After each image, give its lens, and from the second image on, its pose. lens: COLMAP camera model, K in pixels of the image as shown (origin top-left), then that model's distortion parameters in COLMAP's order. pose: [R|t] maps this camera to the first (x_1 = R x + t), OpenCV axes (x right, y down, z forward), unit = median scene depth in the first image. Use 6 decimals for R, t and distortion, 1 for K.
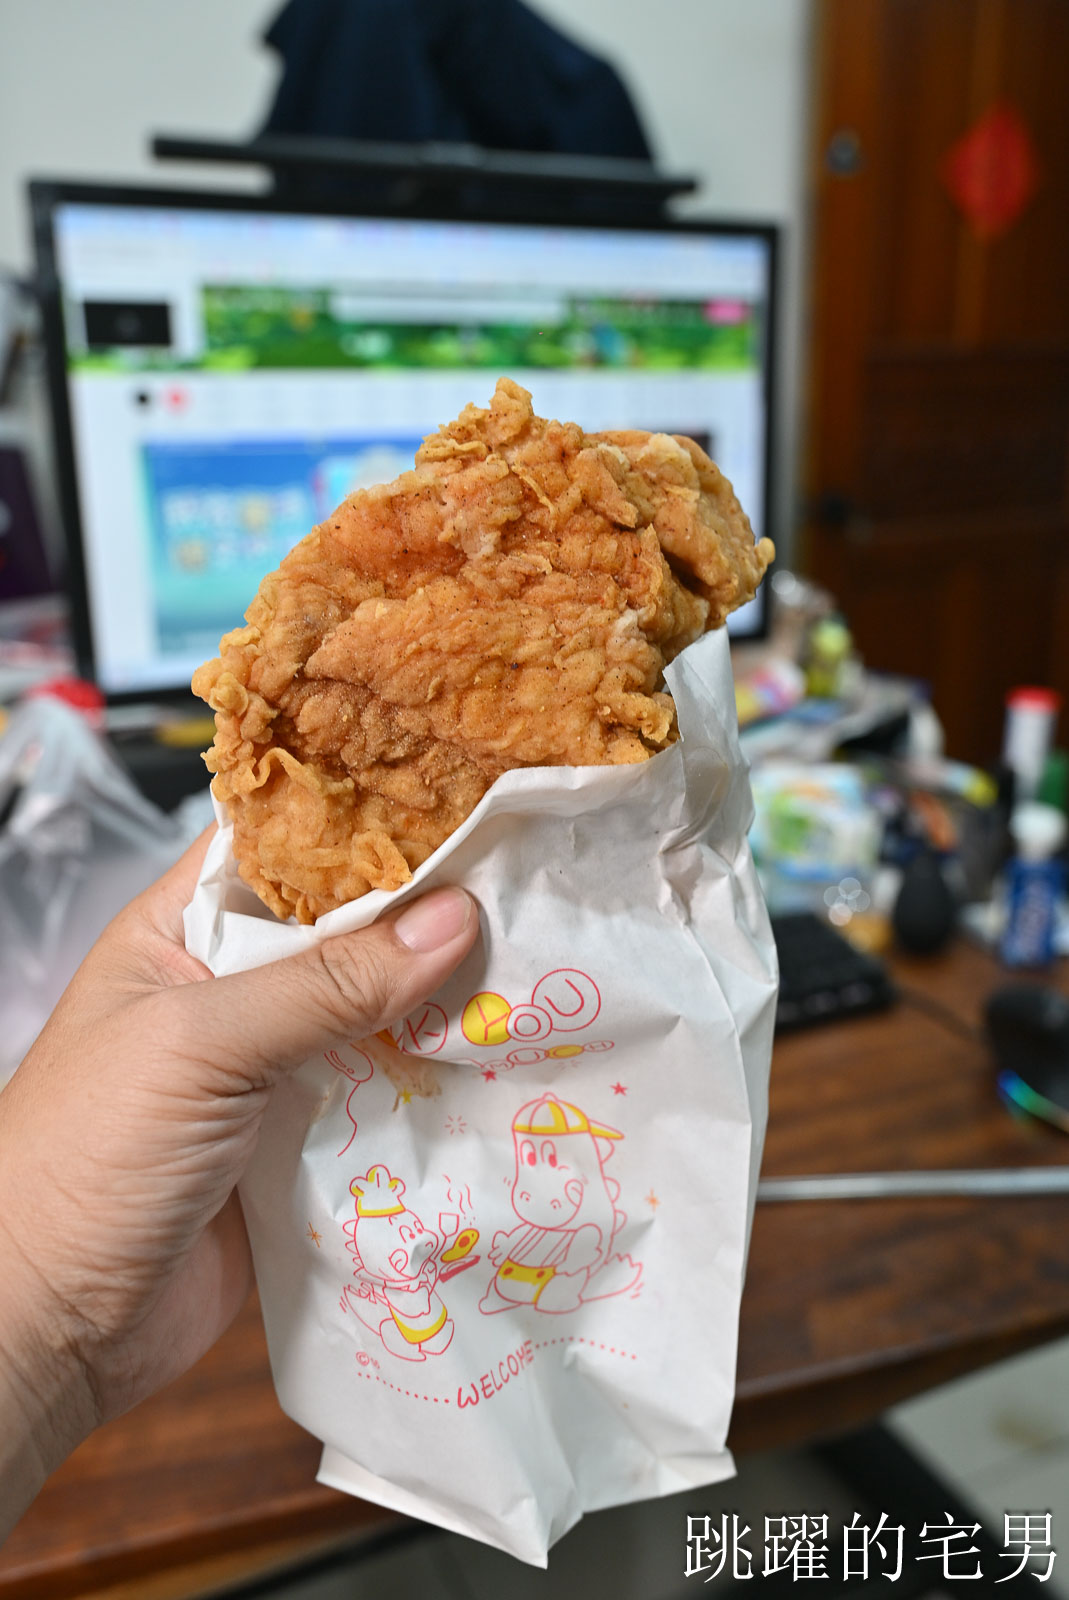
lens RADIAL K [[1515.0, 0, 534.5], [0, 1515.0, 800.0], [0, 0, 1]] dist [-0.019019, 0.008417]
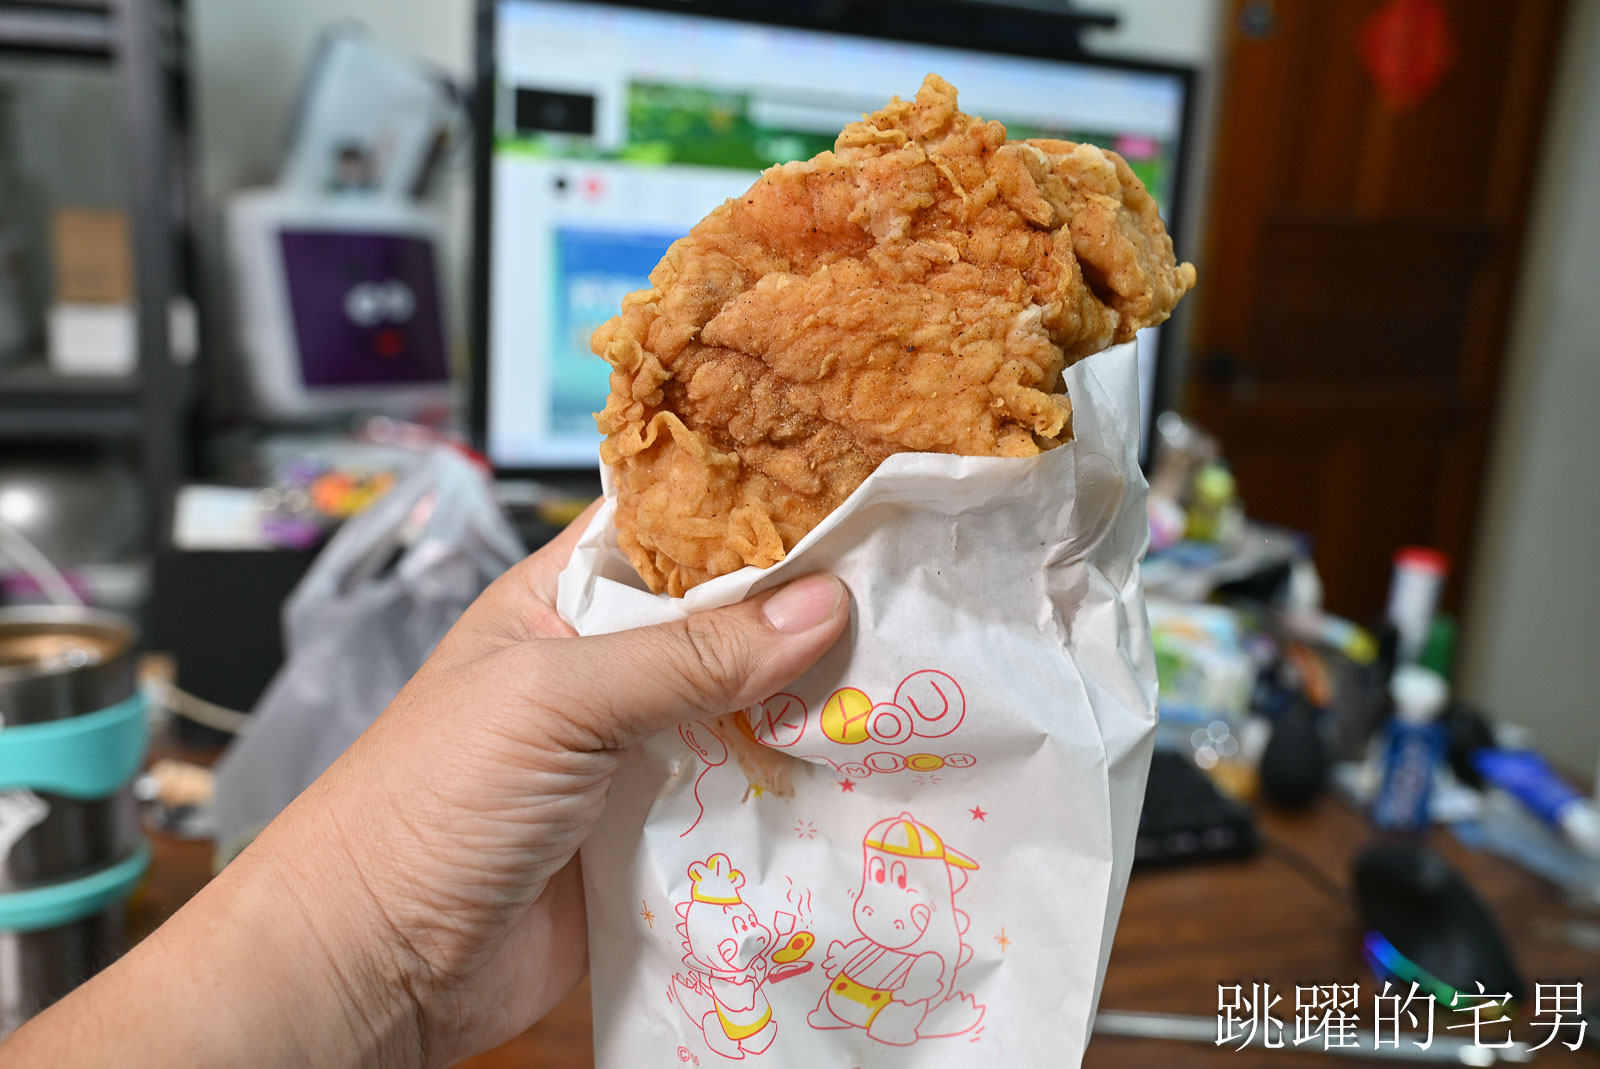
lens RADIAL K [[1515.0, 0, 757.0], [0, 1515.0, 535.7], [0, 0, 1]] dist [-0.019019, 0.008417]
pose [[0.985015, 0.102067, -0.139023, 0.036810], [-0.111668, 0.991741, -0.063089, 0.102439], [0.131435, 0.077668, 0.988278, 0.020872]]
